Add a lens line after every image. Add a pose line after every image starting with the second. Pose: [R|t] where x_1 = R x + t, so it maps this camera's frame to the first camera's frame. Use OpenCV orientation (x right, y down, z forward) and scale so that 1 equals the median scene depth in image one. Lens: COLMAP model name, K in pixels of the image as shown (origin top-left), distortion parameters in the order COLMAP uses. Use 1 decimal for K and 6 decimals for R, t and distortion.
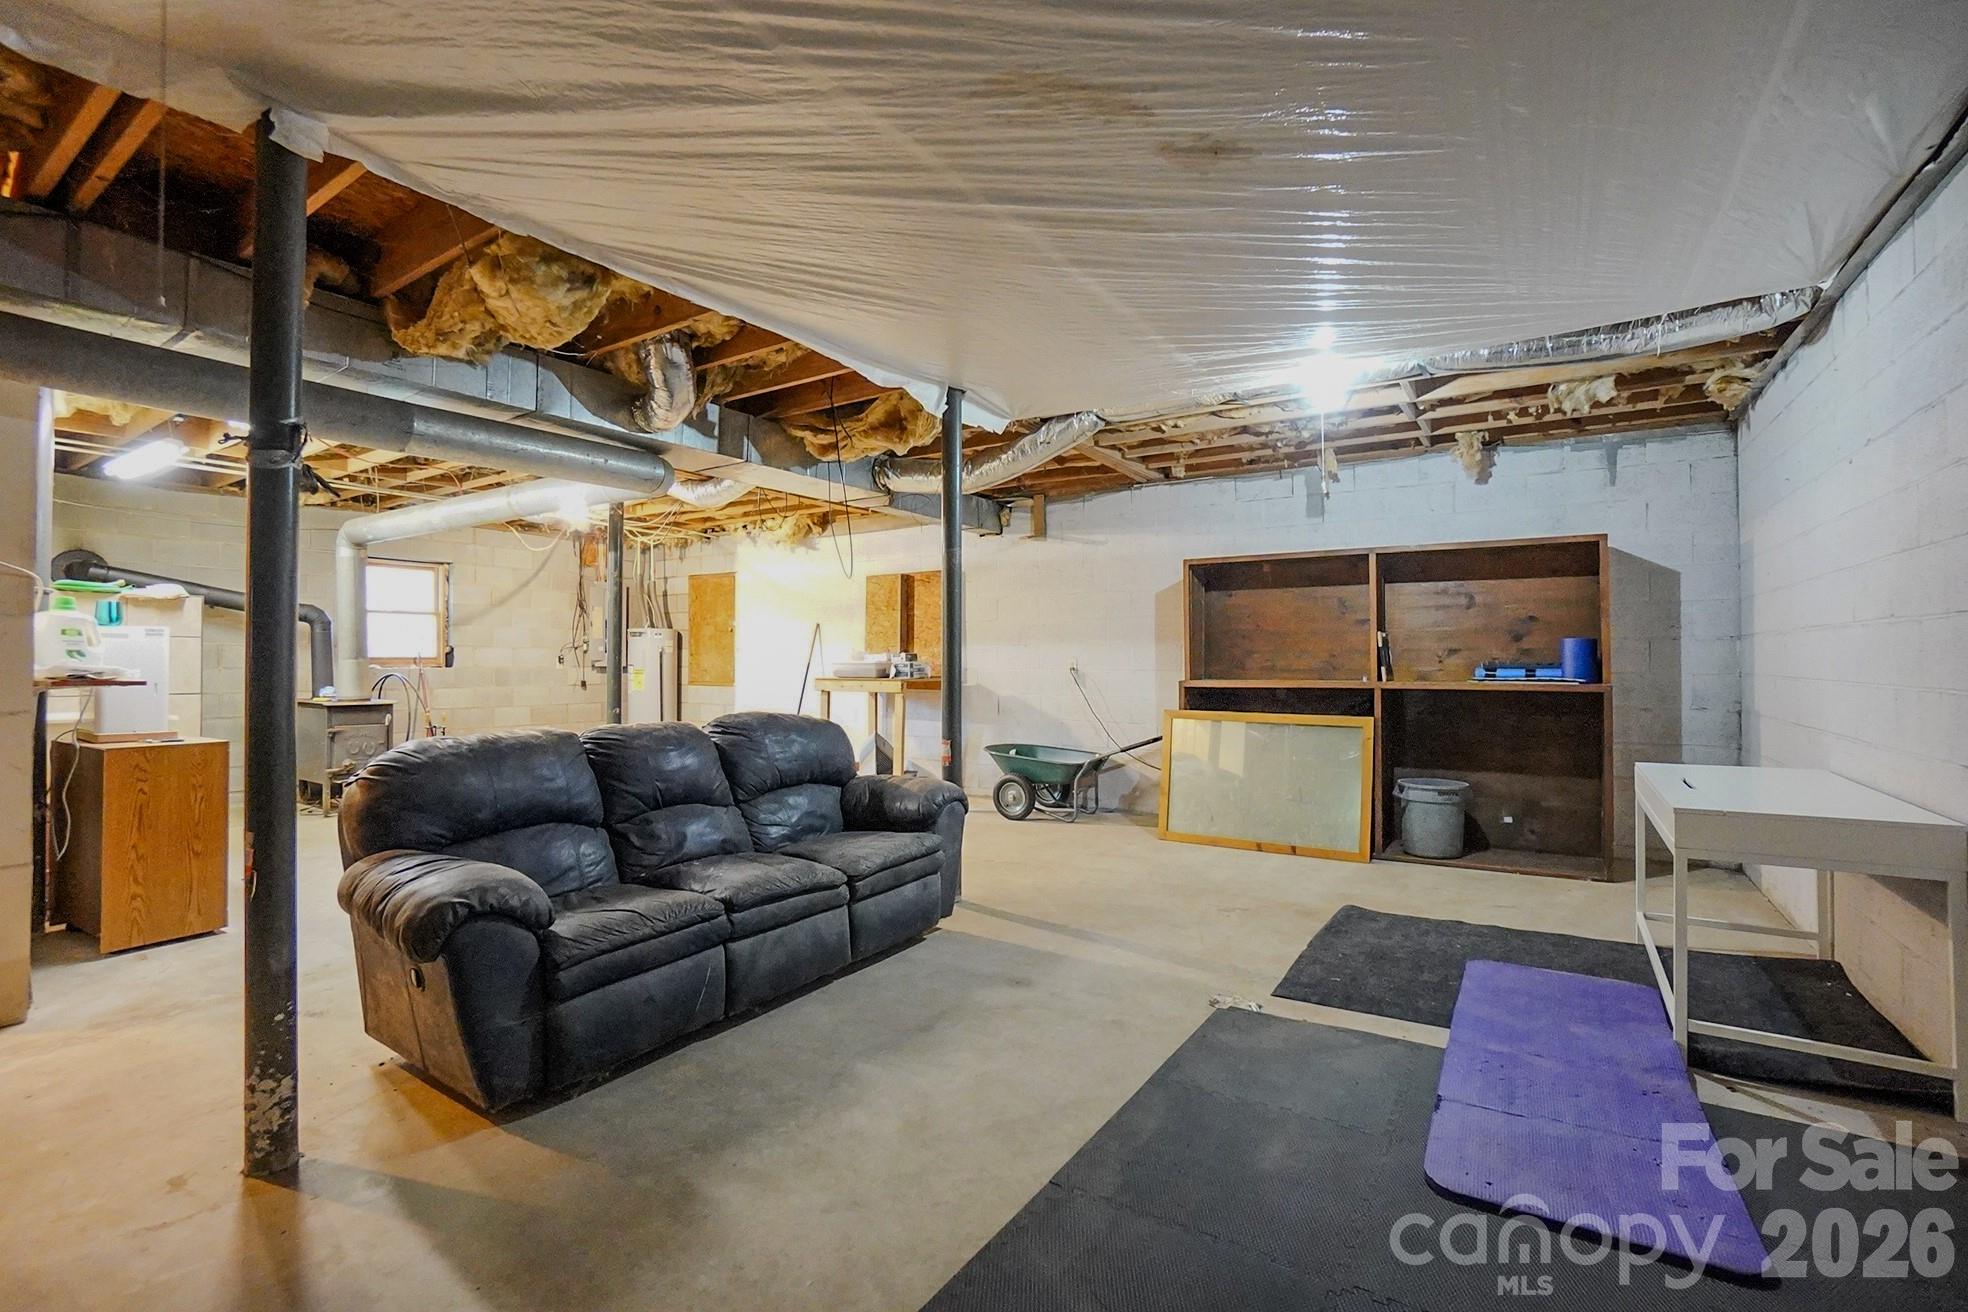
lens RADIAL K [[865.8, 0, 996.4], [0, 865.8, 655.3], [0, 0, 1]] dist [-0.036647, 0.005439]
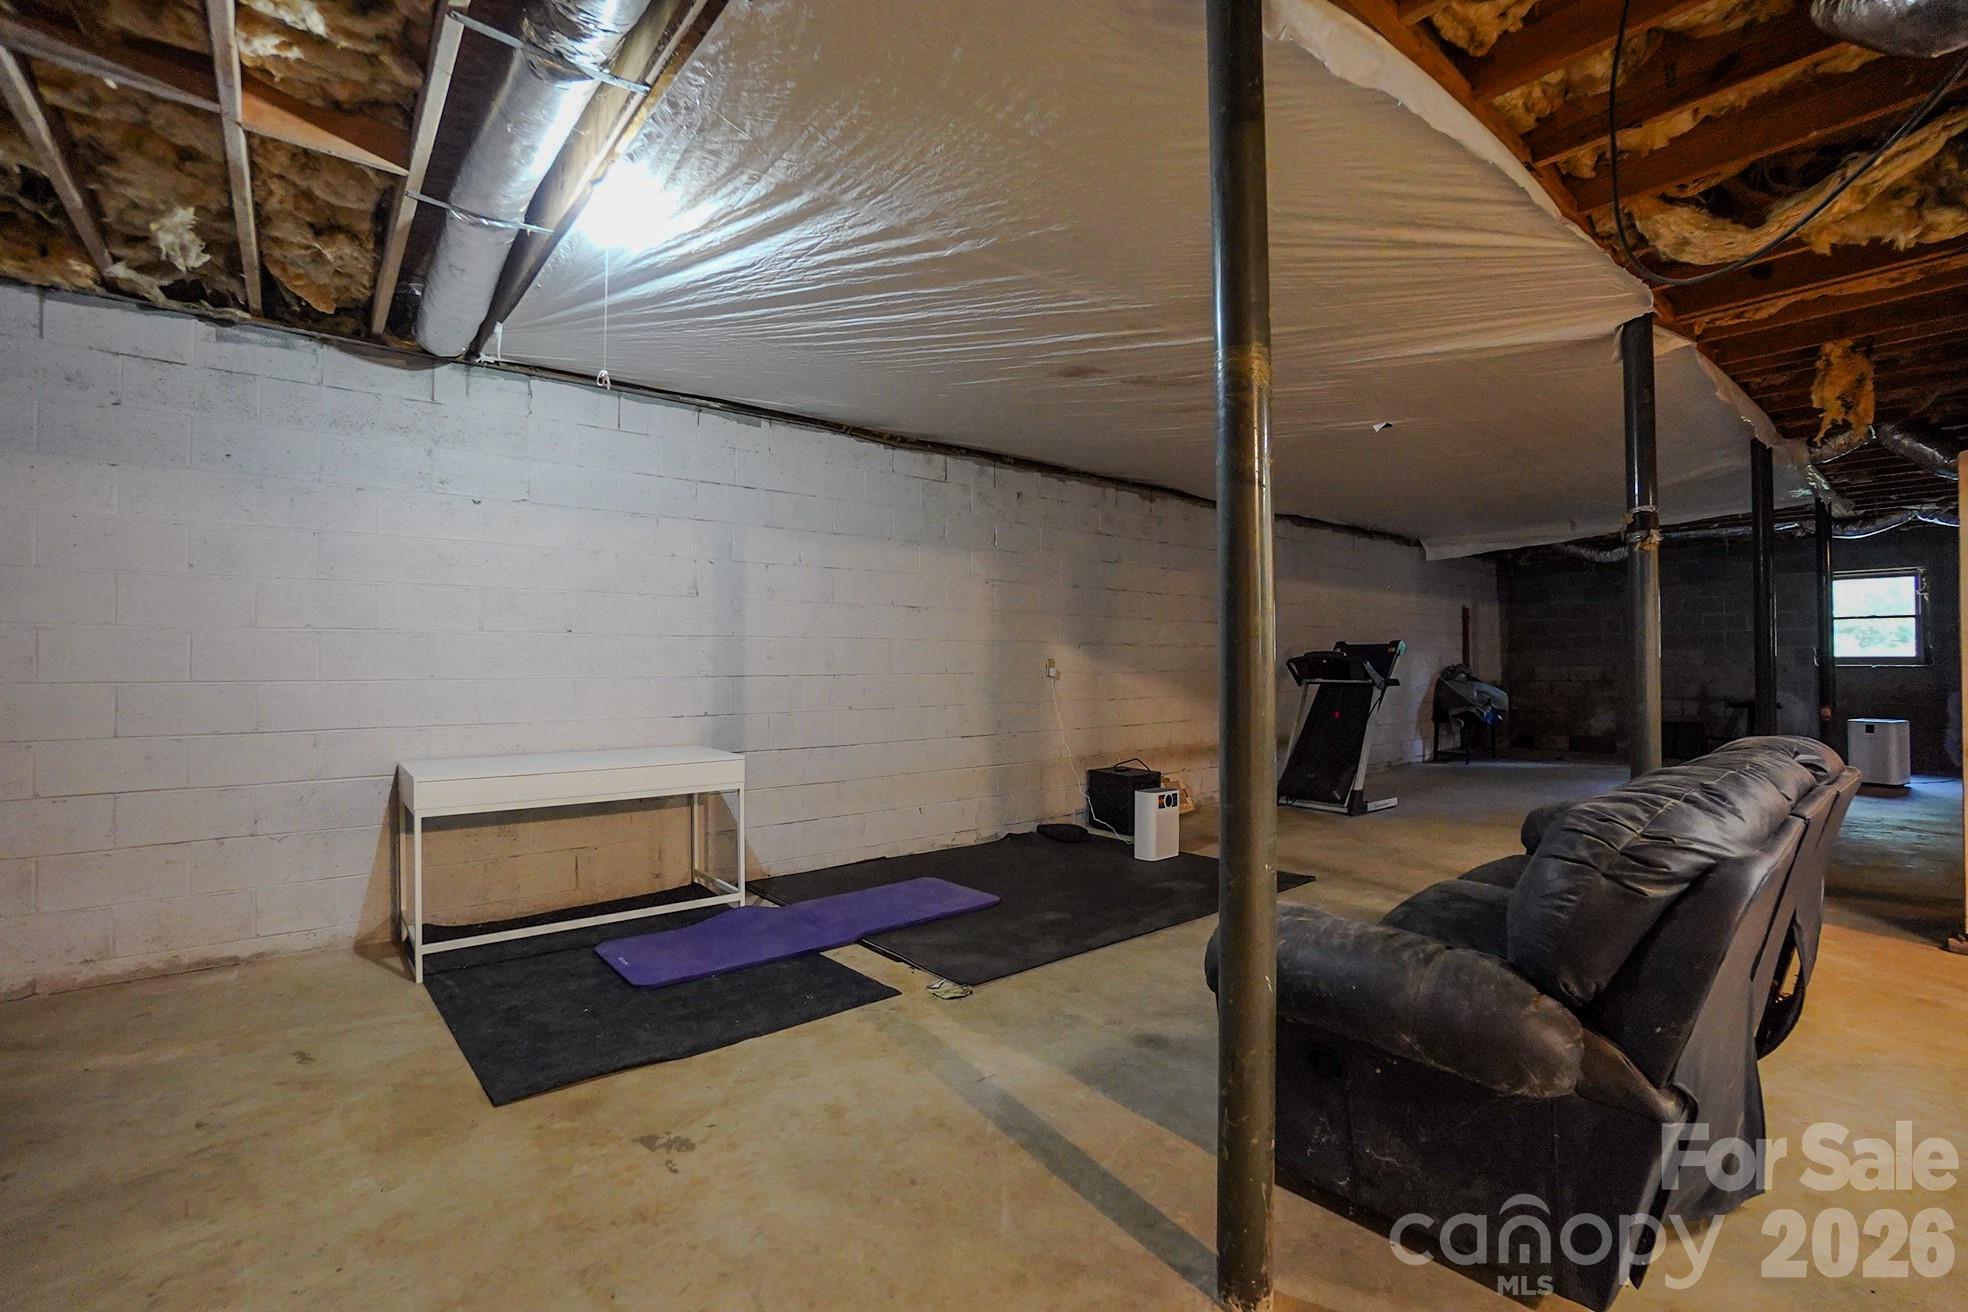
lens RADIAL K [[865.8, 0, 973.9], [0, 865.8, 666.1], [0, 0, 1]] dist [-0.036647, 0.005439]
pose [[-0.949527, -0.000703, 0.313684, -0.056066], [-0.005343, 0.999889, -0.013934, 0.020651], [-0.313639, -0.014907, -0.949425, 1.444437]]
